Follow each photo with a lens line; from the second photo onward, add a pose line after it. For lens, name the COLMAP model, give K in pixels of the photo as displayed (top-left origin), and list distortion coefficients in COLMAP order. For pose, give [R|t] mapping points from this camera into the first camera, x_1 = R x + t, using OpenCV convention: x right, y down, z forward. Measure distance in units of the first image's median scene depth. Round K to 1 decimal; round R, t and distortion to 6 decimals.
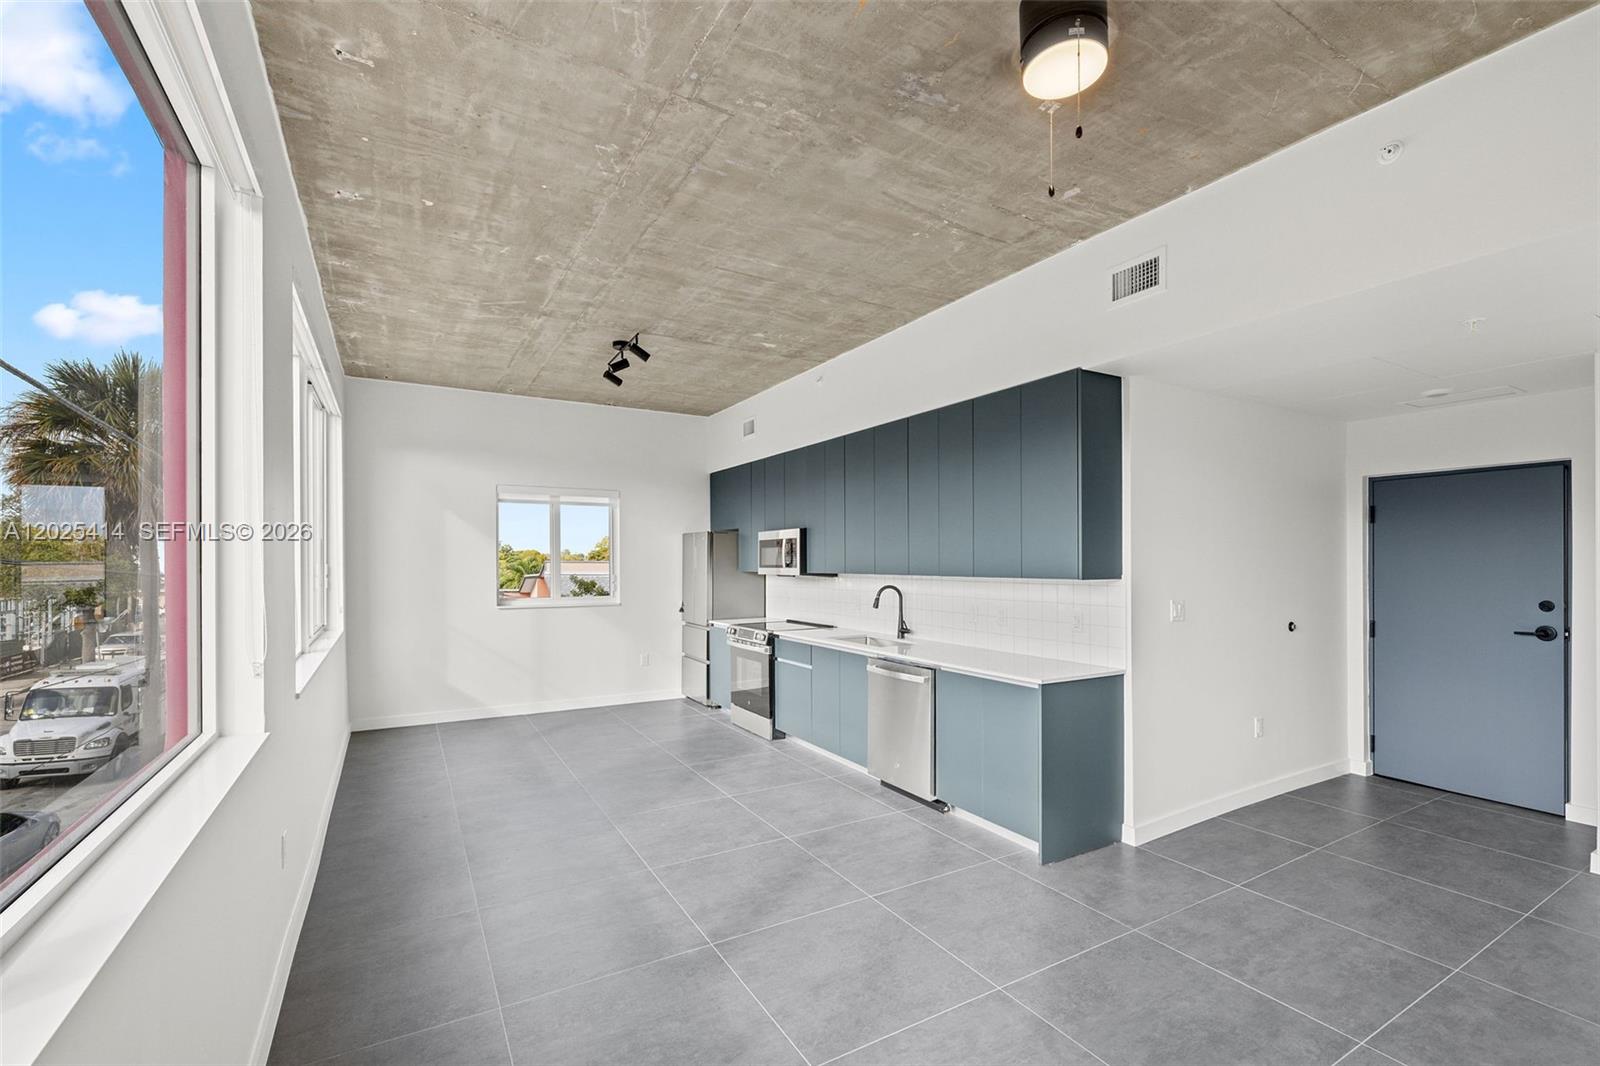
lens RADIAL K [[692.3, 0, 800.7], [0, 692.3, 562.6], [0, 0, 1]] dist [0.000298, 0.000060]
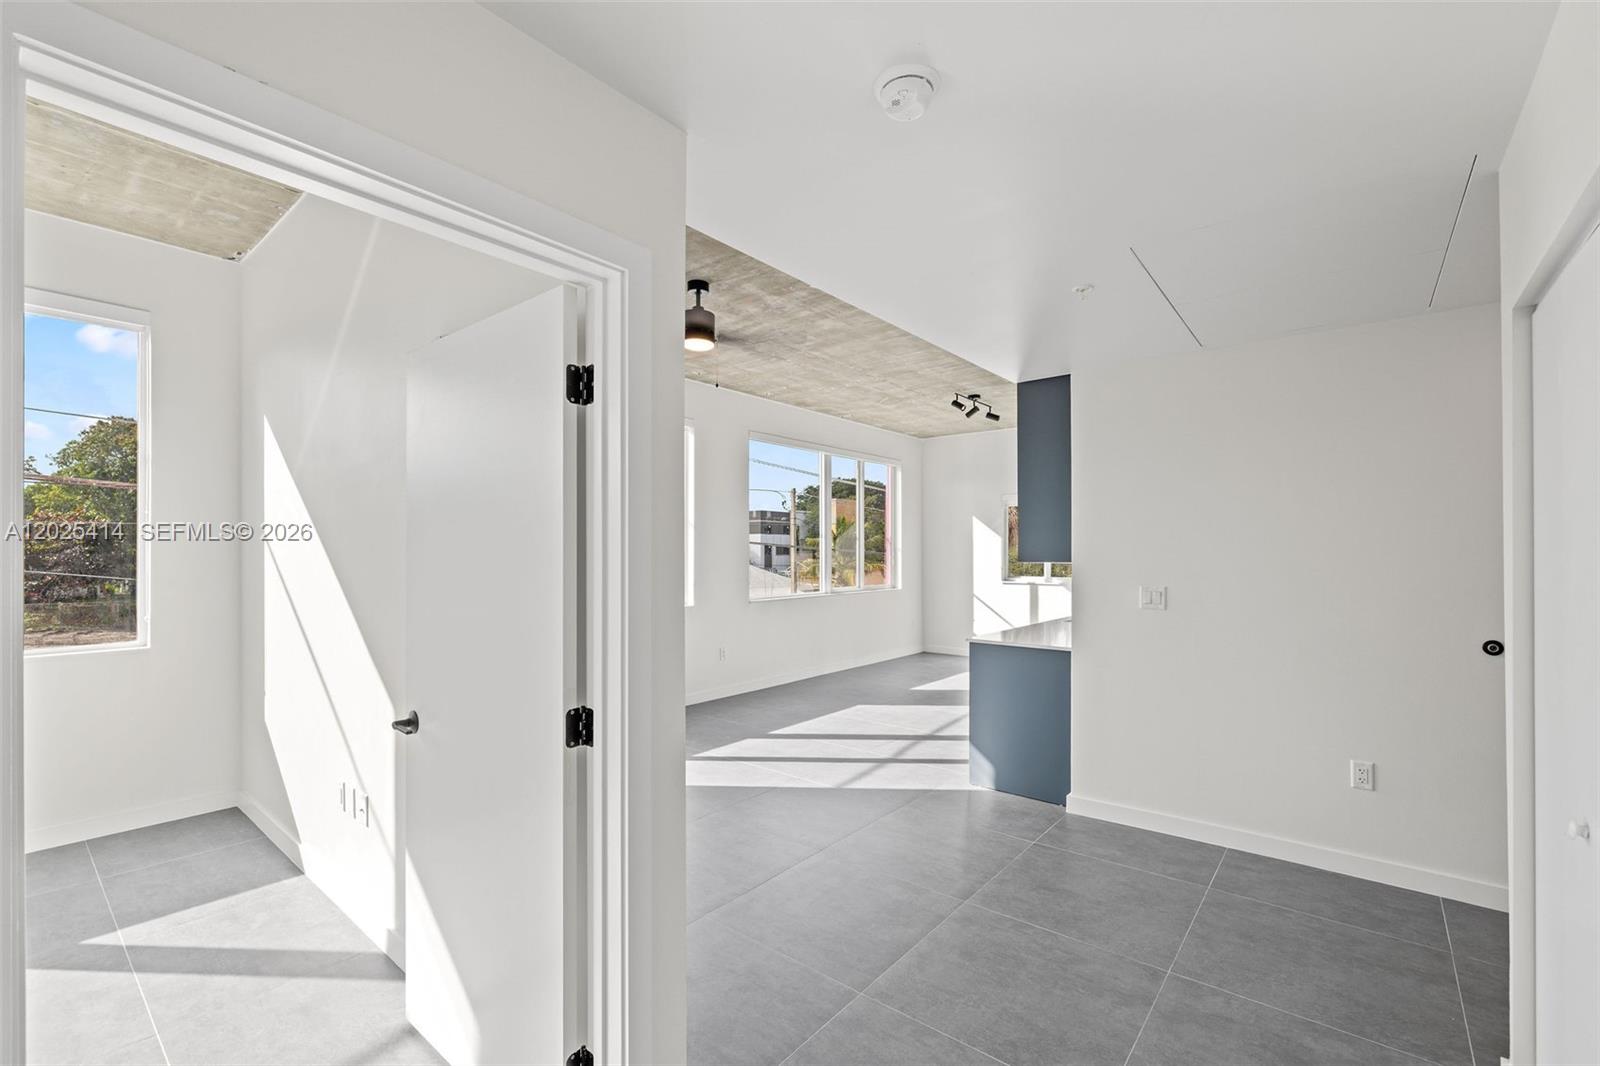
lens RADIAL K [[681.9, 0, 798.0], [0, 681.9, 560.4], [0, 0, 1]] dist [0.000997, -0.001432]
pose [[0.345708, 0.011847, -0.938267, 1.174828], [-0.001684, 0.999927, 0.012005, 0.005800], [0.938341, -0.002570, 0.345703, 0.215263]]
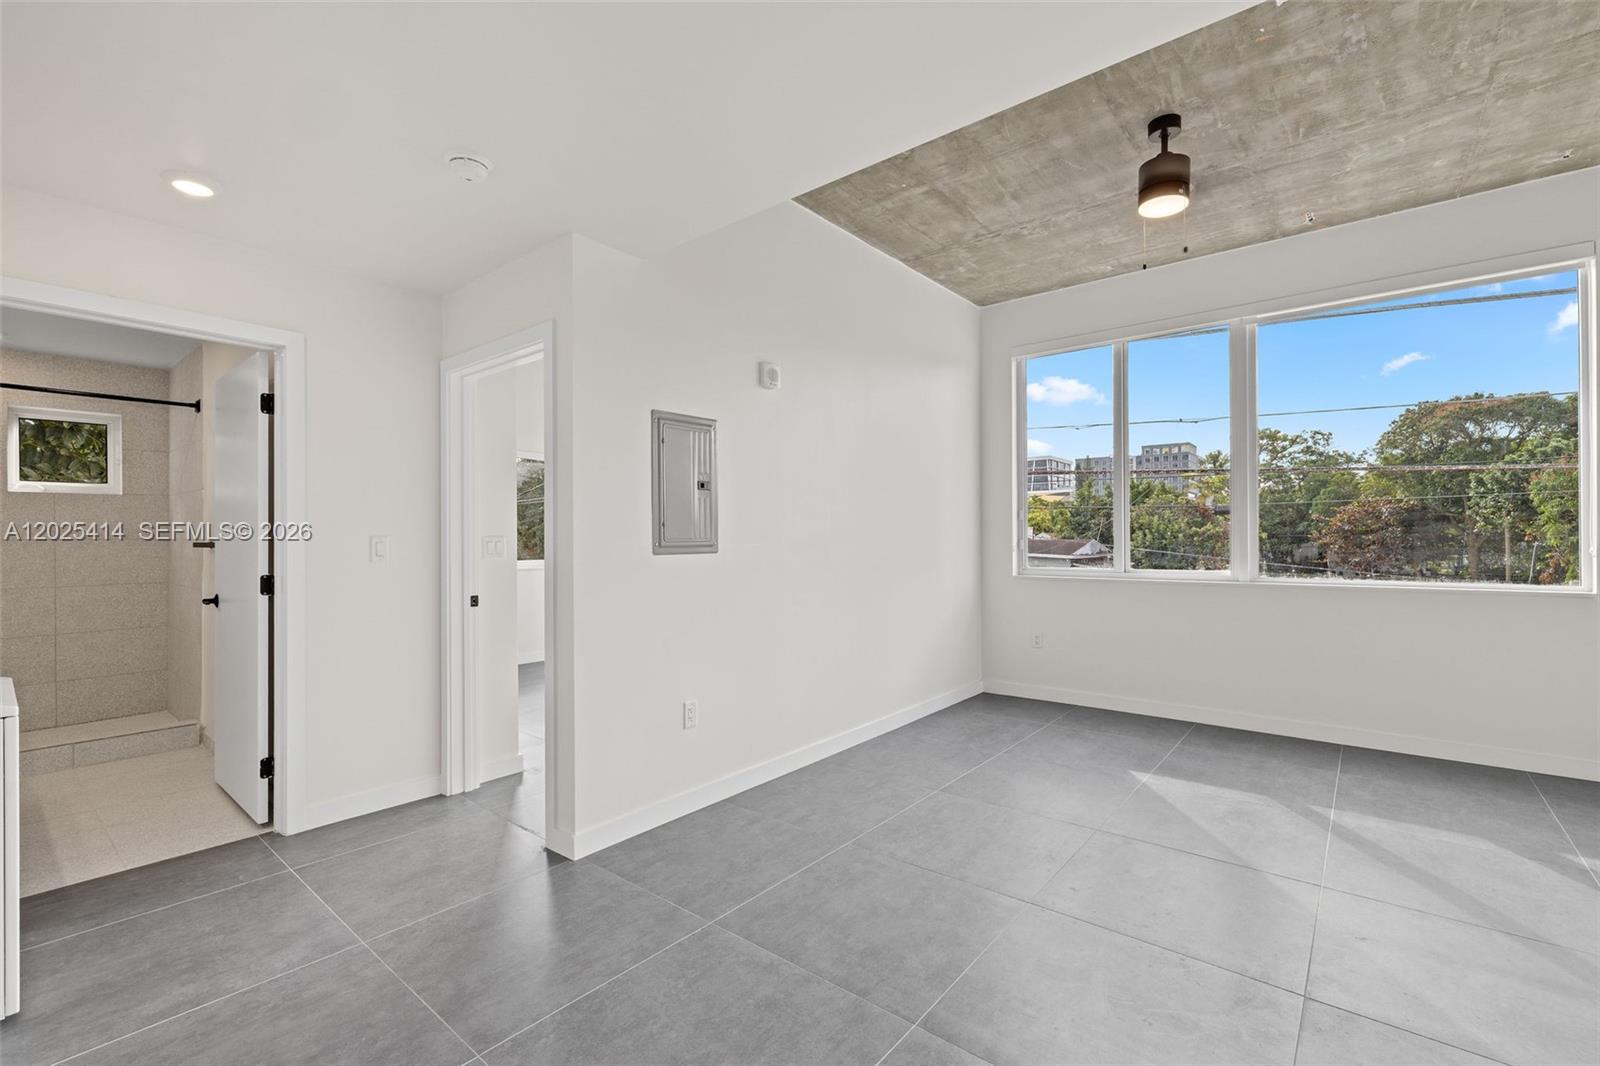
lens RADIAL K [[681.9, 0, 807.3], [0, 681.9, 540.3], [0, 0, 1]] dist [0.000997, -0.001432]
pose [[-0.937348, 0.007927, -0.348306, 0.792217], [0.006965, 0.999968, 0.004014, 0.056137], [0.348326, 0.001337, -0.937372, 0.994890]]
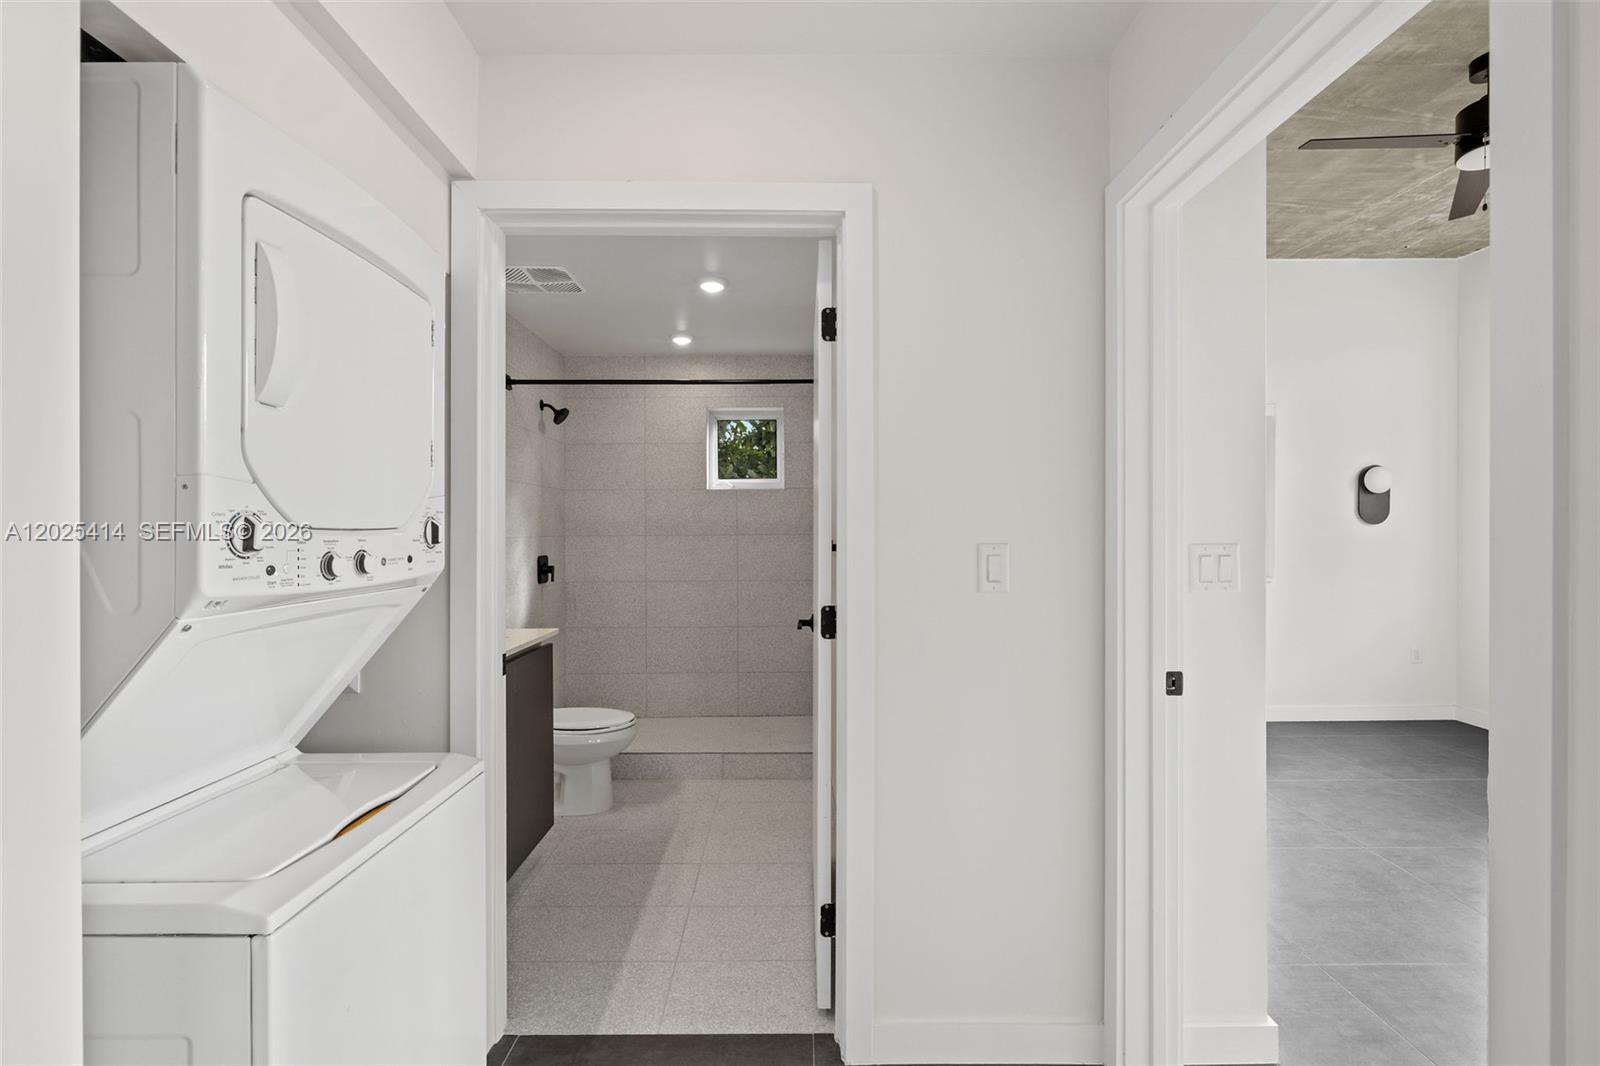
lens RADIAL K [[702.6, 0, 806.3], [0, 702.6, 536.0], [0, 0, 1]] dist [-0.003586, 0.001574]
pose [[-0.870868, -0.001213, 0.491515, 0.869883], [0.003457, 0.999957, 0.008592, 0.043485], [-0.491504, 0.009182, -0.870827, 0.517568]]
